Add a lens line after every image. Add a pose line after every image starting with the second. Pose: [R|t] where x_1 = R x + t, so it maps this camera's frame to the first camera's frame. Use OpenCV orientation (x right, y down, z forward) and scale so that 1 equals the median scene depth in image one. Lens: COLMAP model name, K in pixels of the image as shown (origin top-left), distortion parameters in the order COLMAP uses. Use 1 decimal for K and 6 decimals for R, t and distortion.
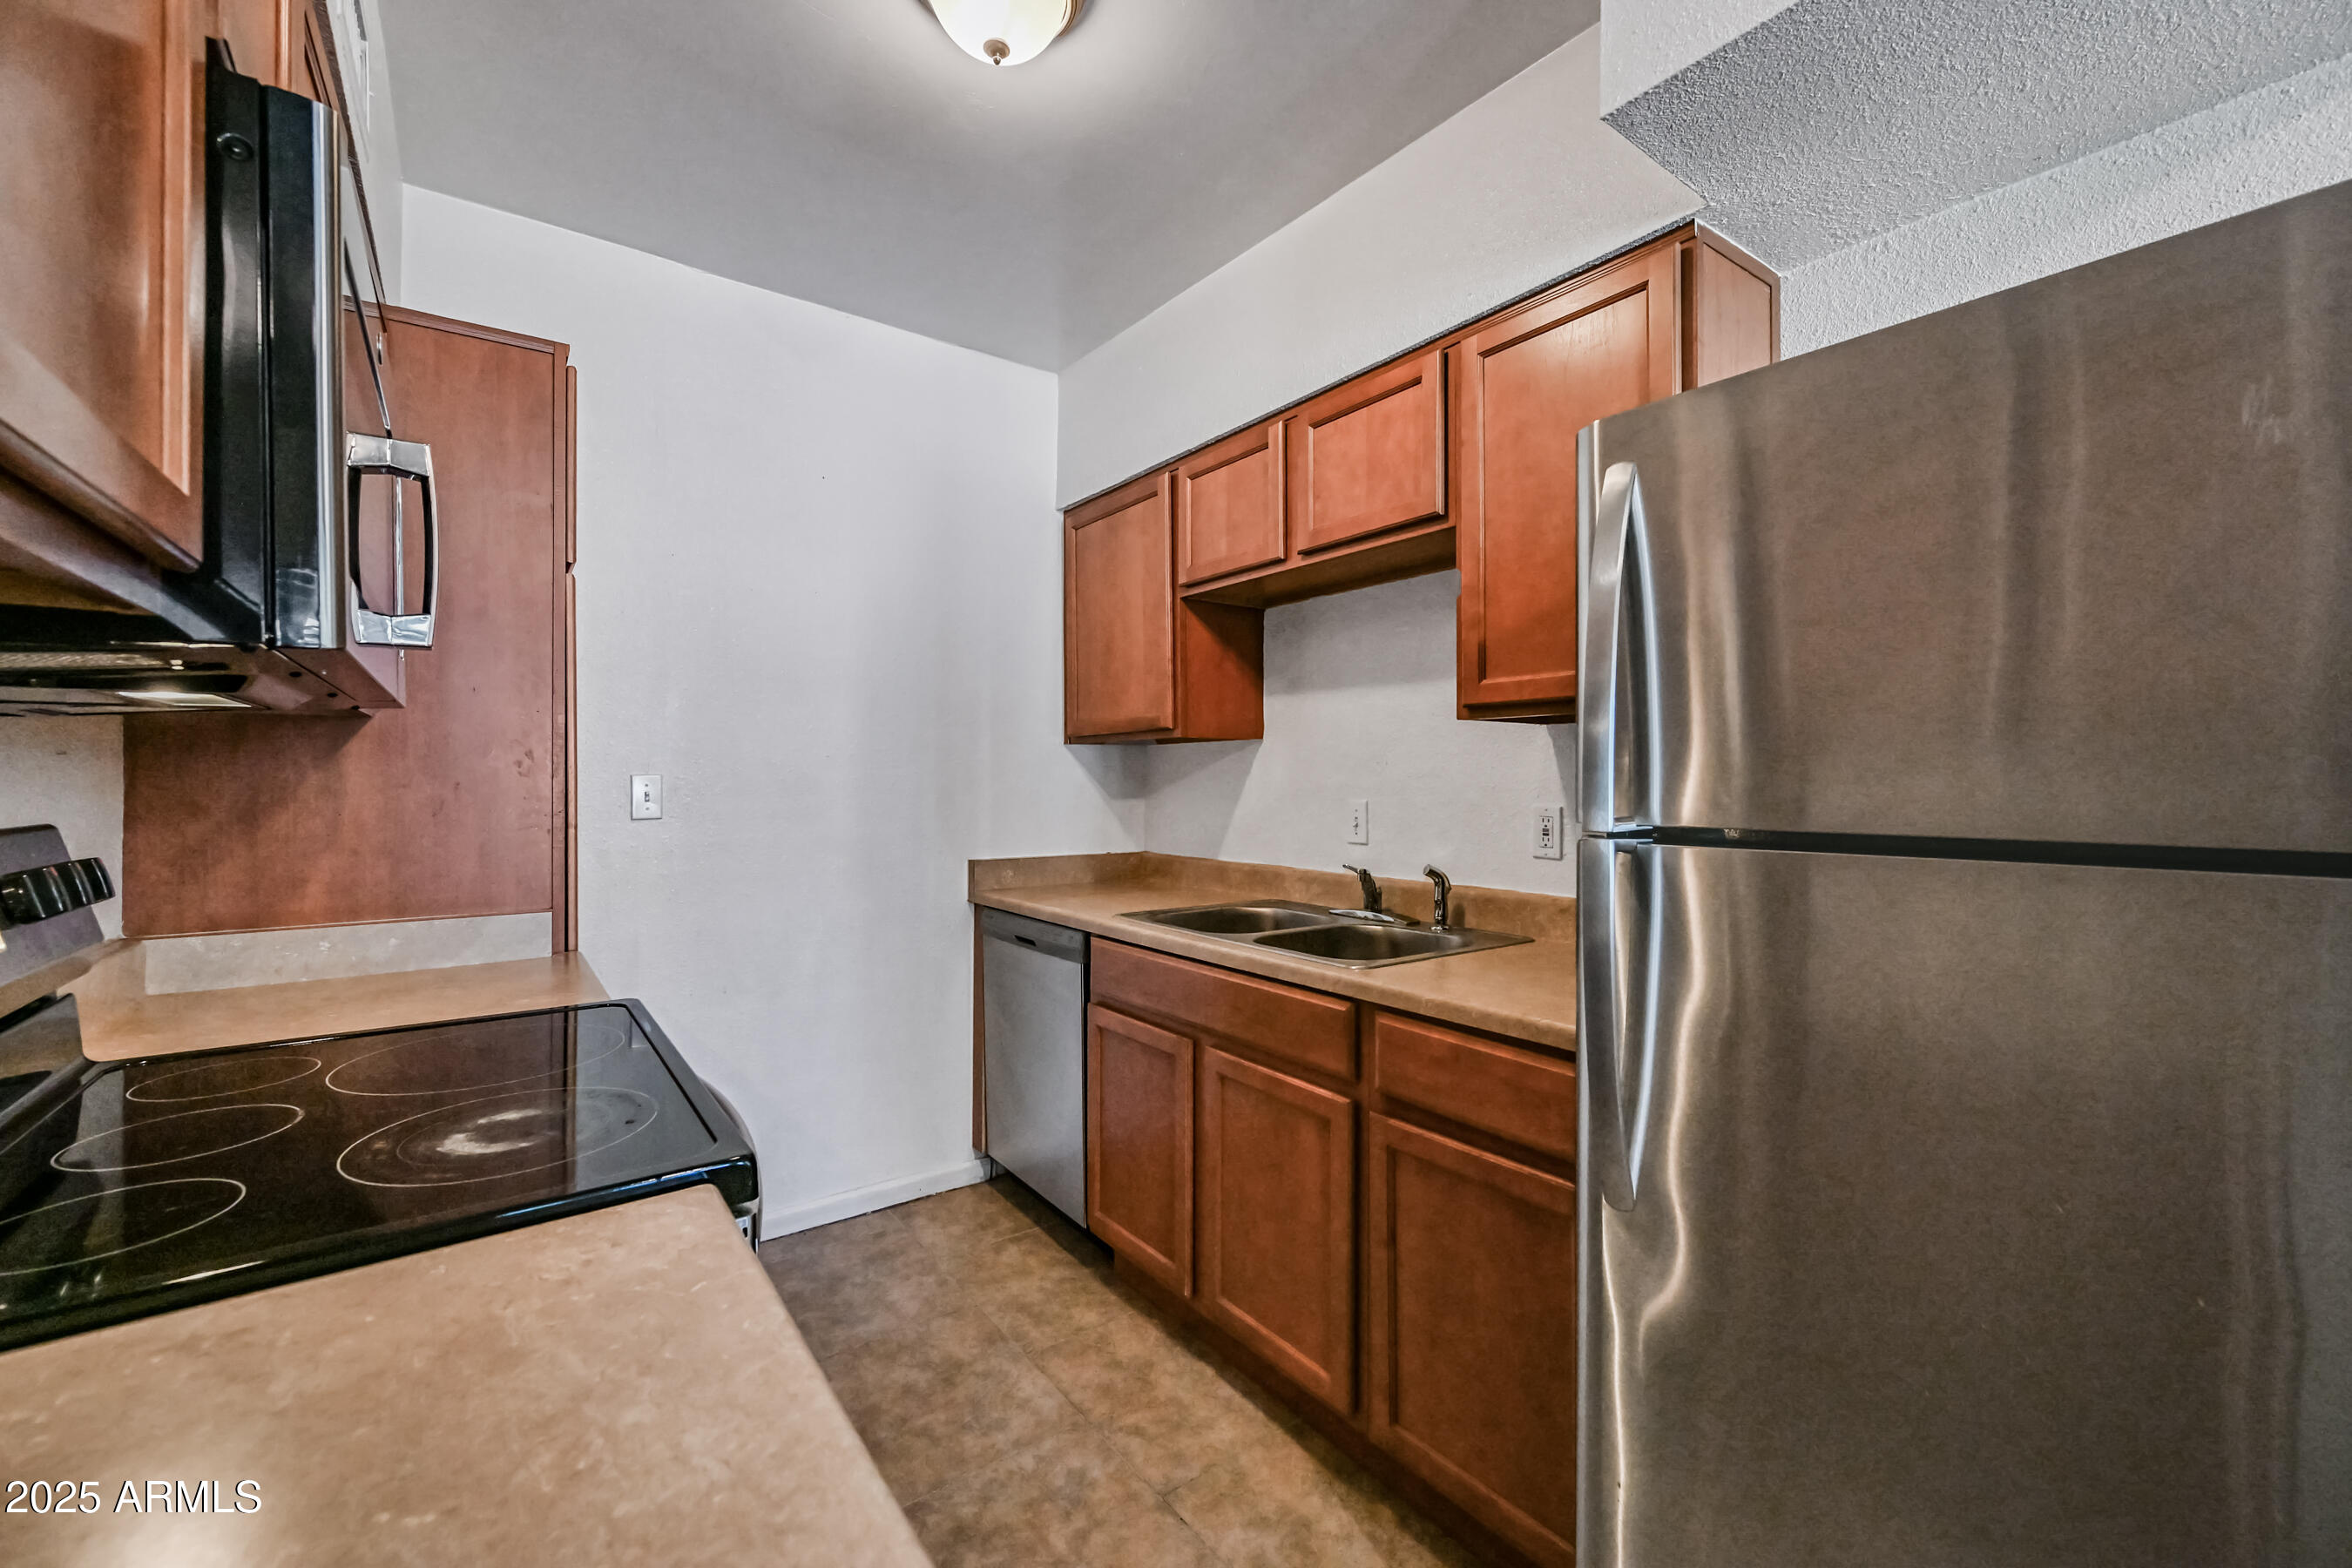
lens RADIAL K [[945.0, 0, 1177.7], [0, 945.0, 773.0], [0, 0, 1]] dist [0.000684, -0.000011]
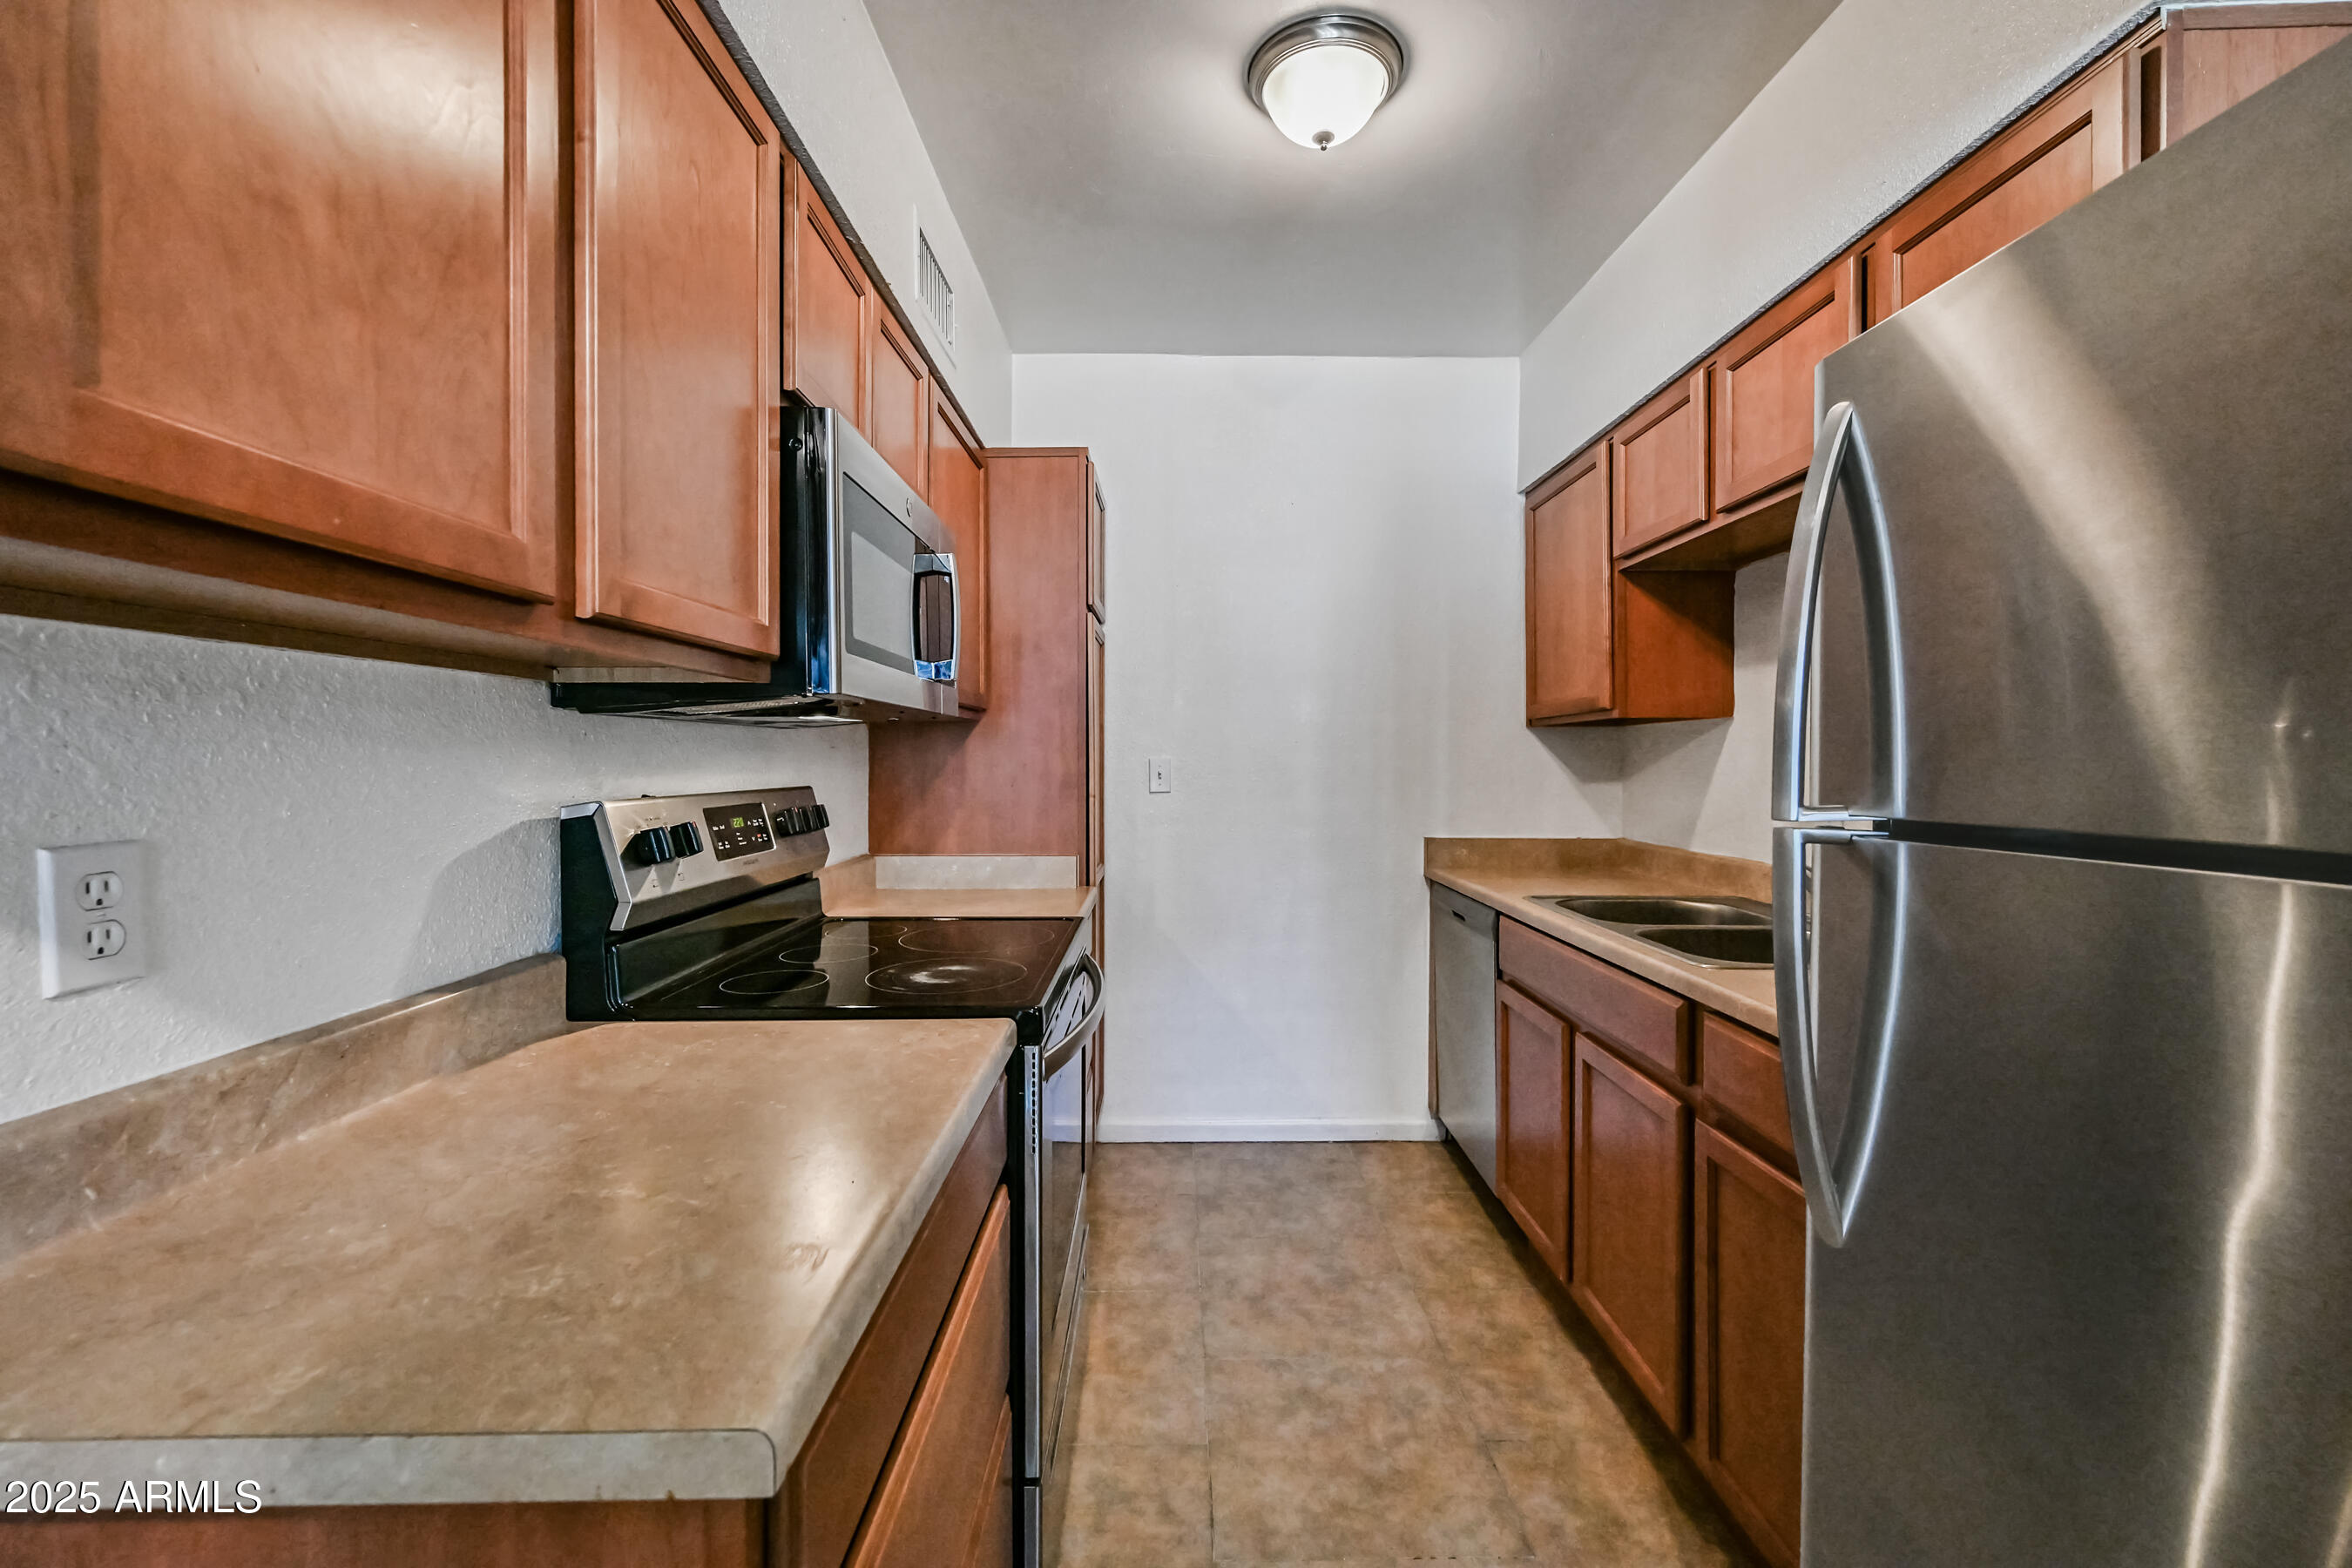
lens RADIAL K [[951.7, 0, 1176.7], [0, 951.7, 762.7], [0, 0, 1]] dist [0.000616, -0.000041]
pose [[0.808692, 0.002268, -0.588228, 0.242779], [0.002484, 0.999970, 0.007271, -0.000980], [0.588227, -0.007341, 0.808663, -0.042133]]
